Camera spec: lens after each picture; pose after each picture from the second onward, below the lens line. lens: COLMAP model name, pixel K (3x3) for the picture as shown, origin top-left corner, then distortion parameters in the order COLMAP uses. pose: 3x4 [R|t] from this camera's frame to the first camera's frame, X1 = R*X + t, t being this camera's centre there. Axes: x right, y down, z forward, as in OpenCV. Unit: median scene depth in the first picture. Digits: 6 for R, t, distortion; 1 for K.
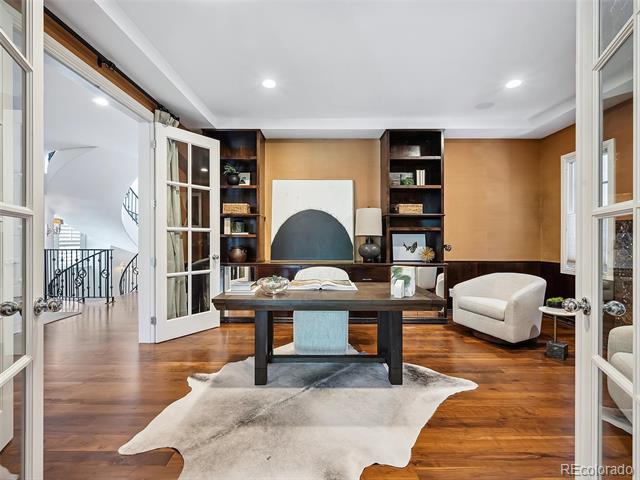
lens RADIAL K [[284.9, 0, 318.3], [0, 284.9, 238.2], [0, 0, 1]] dist [0.000753, -0.000125]
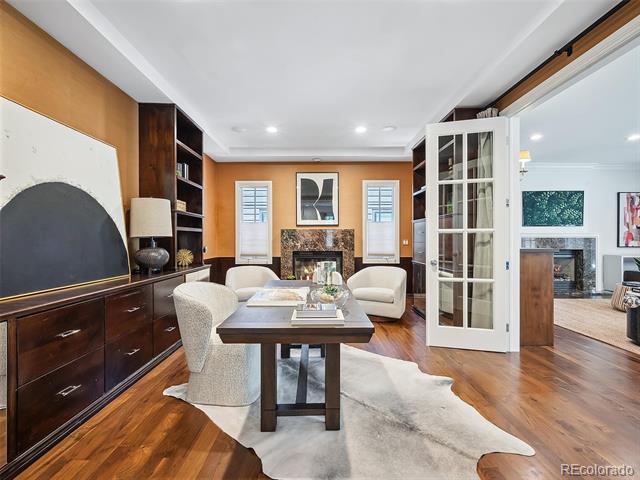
lens RADIAL K [[284.9, 0, 320.0], [0, 284.9, 239.5], [0, 0, 1]] dist [0.000753, -0.000125]
pose [[-0.015624, -0.004663, 0.999867, -0.538900], [-0.000742, 0.999989, 0.004652, -0.006623], [-0.999878, -0.000669, -0.015628, 0.577140]]
